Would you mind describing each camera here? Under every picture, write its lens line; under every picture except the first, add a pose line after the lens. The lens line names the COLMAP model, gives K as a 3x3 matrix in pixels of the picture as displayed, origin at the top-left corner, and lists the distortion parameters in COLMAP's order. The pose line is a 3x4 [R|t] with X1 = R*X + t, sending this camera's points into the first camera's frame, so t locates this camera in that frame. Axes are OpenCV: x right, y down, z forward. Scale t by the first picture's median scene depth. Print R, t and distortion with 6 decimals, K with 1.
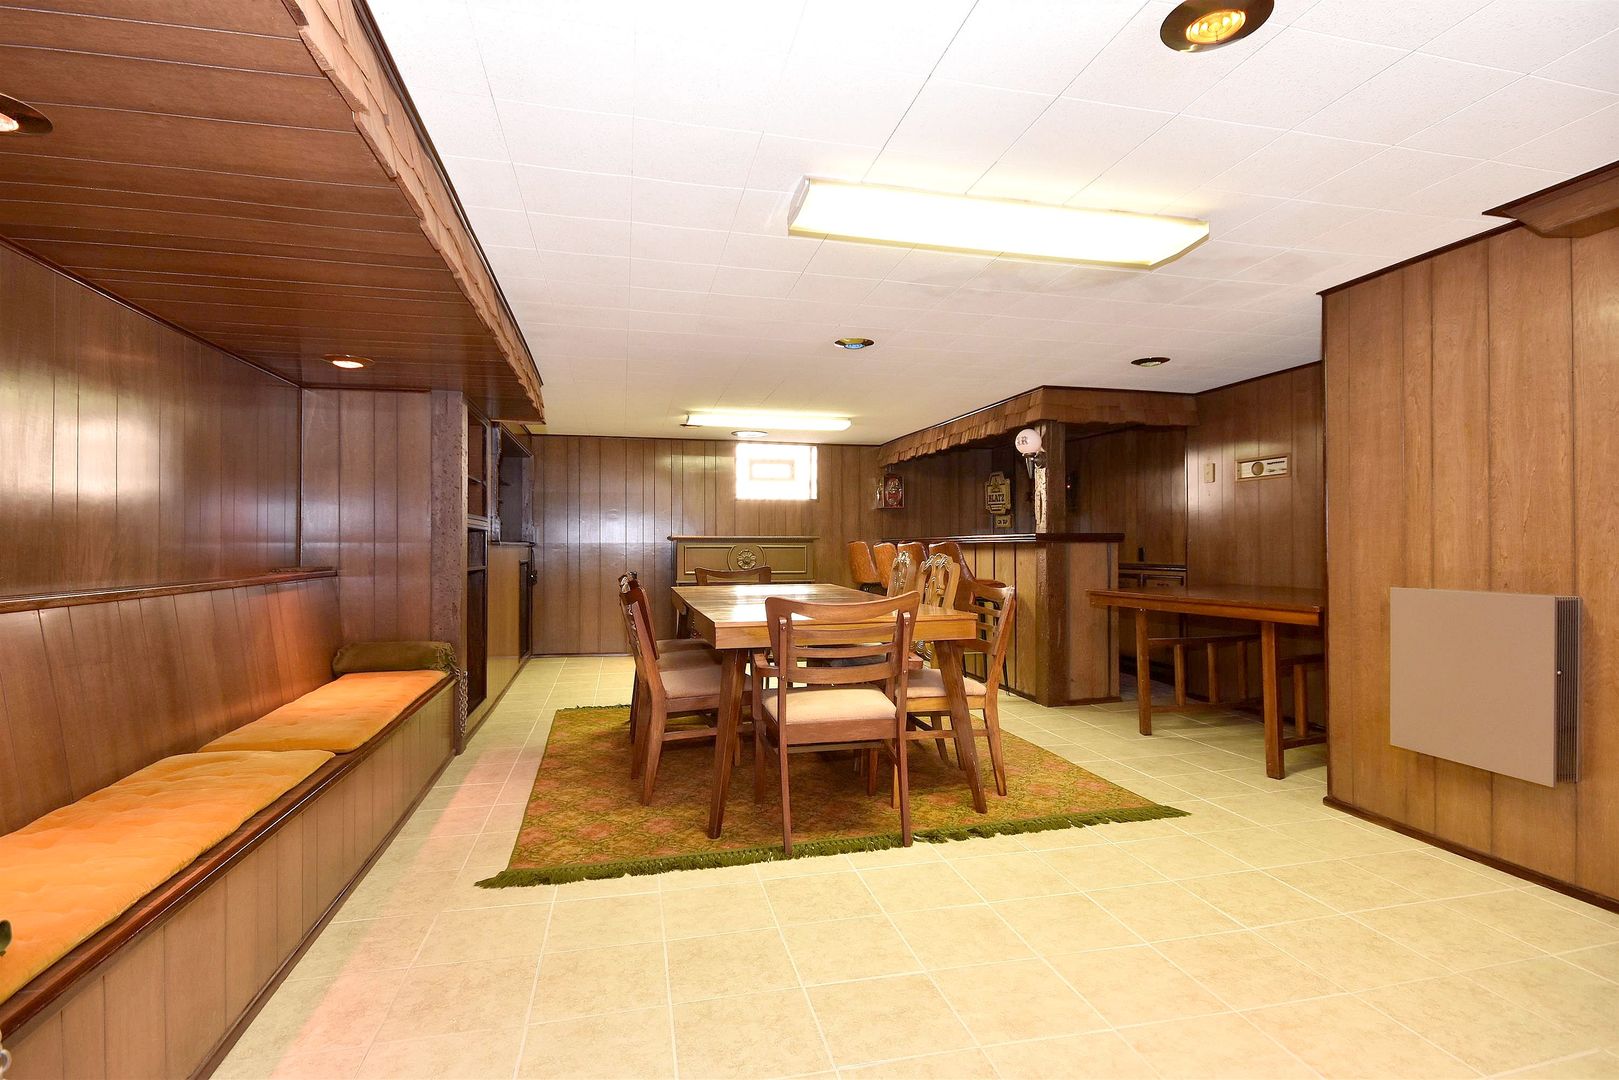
lens RADIAL K [[781.6, 0, 809.5], [0, 781.6, 540.0], [0, 0, 1]] dist [-0.029242, -0.000114]
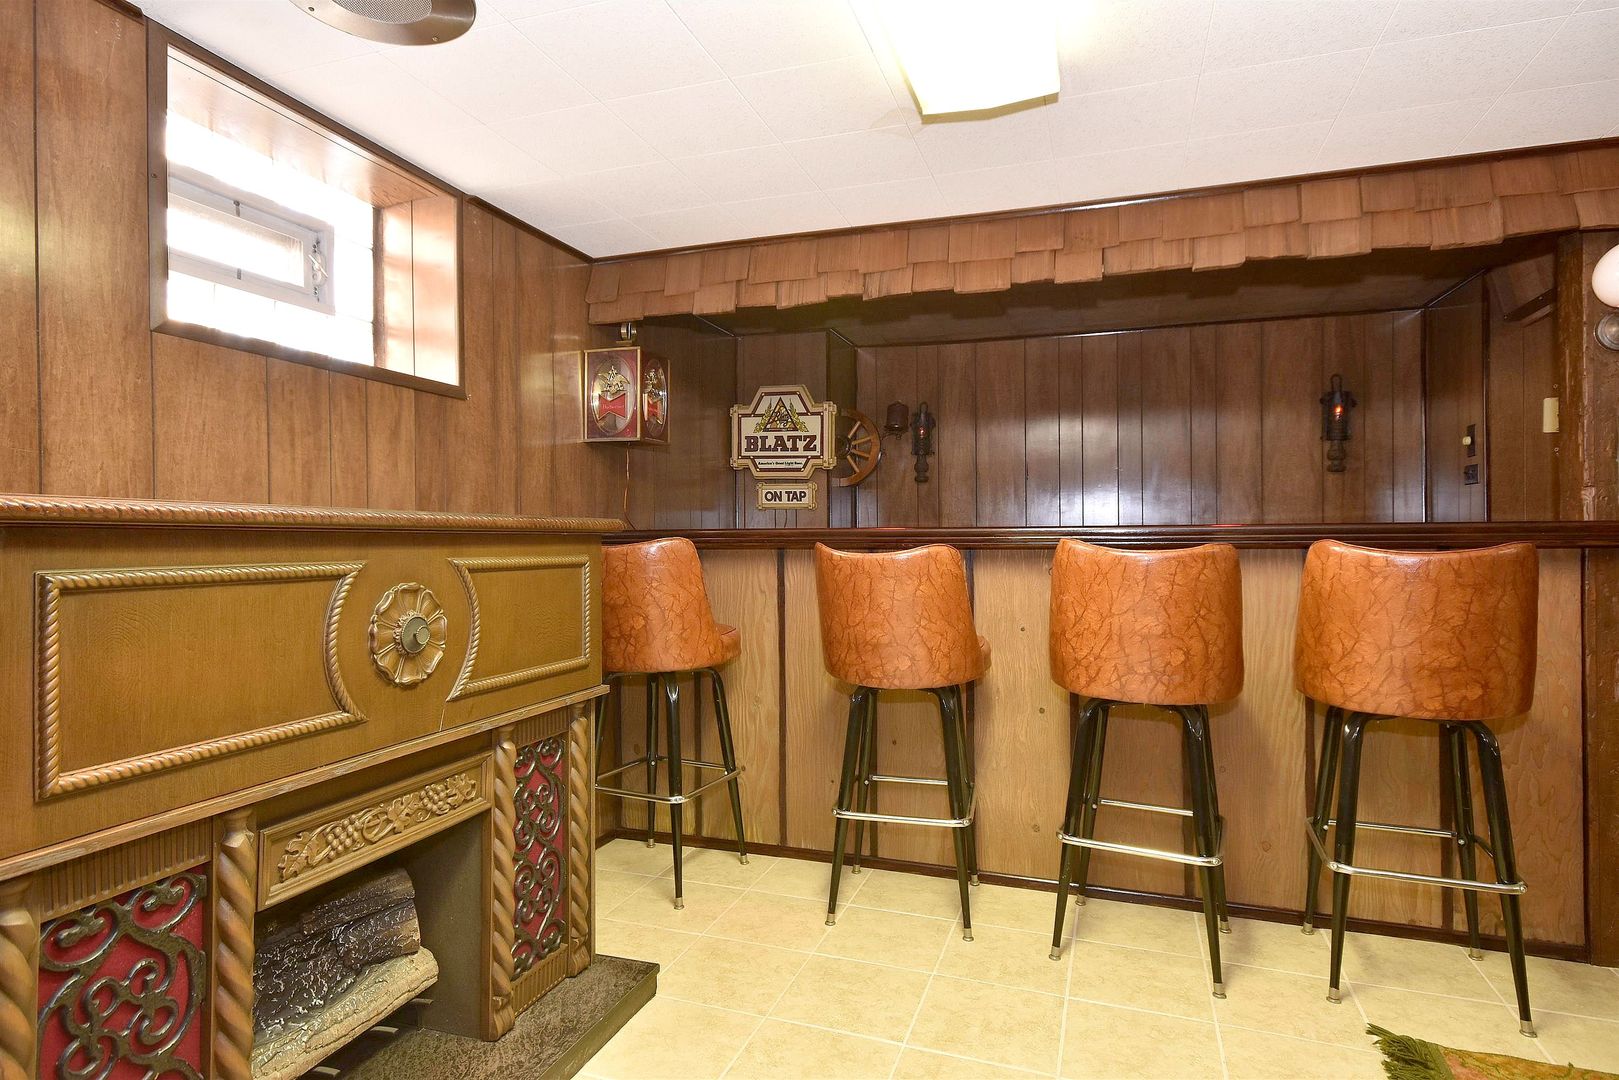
lens RADIAL K [[860.6, 0, 817.7], [0, 860.6, 535.8], [0, 0, 1]] dist [0.015735, 0.000065]
pose [[0.539044, 0.001794, 0.842275, -0.179211], [-0.003350, 0.999994, 0.000014, 0.000474], [-0.842271, -0.002830, 0.539047, 0.729197]]
